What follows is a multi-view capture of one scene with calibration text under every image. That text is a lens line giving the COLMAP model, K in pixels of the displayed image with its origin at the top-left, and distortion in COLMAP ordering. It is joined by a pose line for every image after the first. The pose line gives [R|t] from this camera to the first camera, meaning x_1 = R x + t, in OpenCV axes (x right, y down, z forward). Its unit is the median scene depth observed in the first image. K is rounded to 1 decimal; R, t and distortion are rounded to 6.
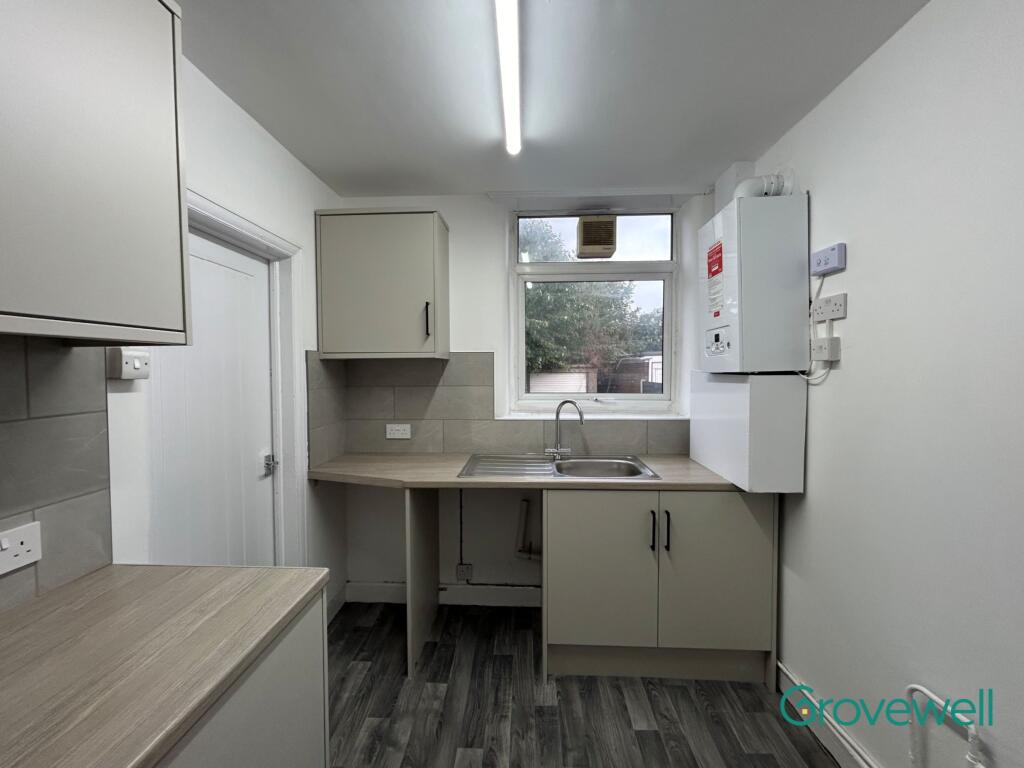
lens RADIAL K [[414.2, 0, 511.9], [0, 414.2, 385.1], [0, 0, 1]] dist [-0.000410, 0.000209]
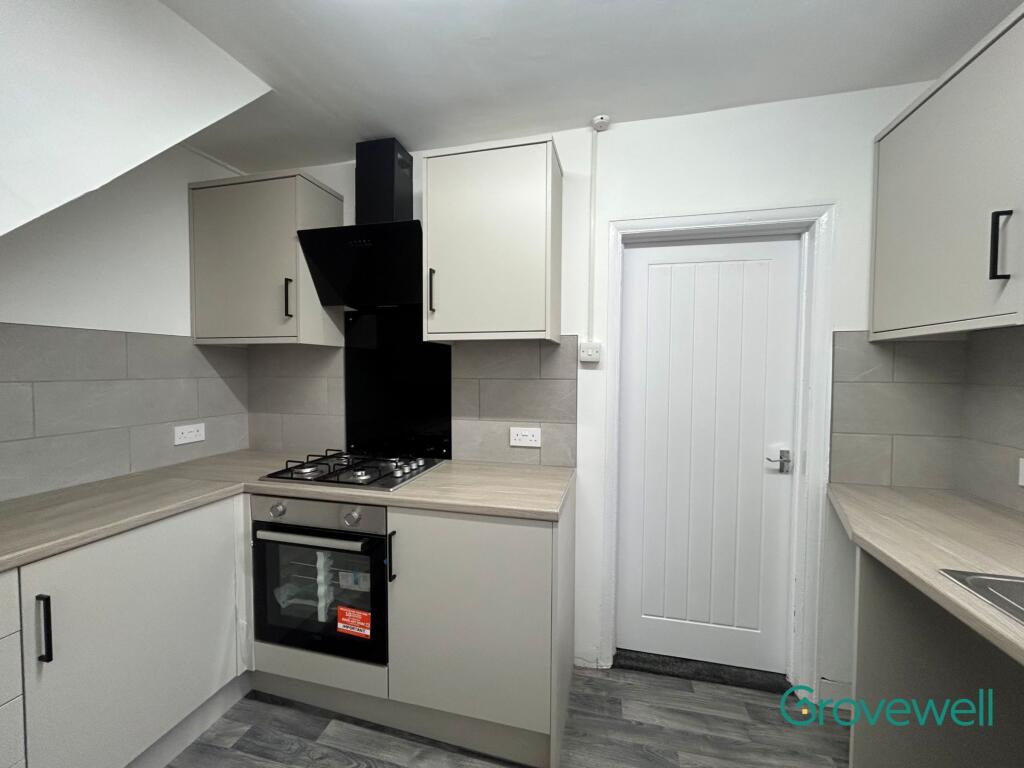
lens RADIAL K [[414.2, 0, 515.3], [0, 414.2, 374.9], [0, 0, 1]] dist [-0.000410, 0.000209]
pose [[-0.201742, 0.039460, -0.978643, 0.527148], [-0.039620, 0.998041, 0.048410, -0.020697], [0.978637, 0.048540, -0.199784, 0.734271]]
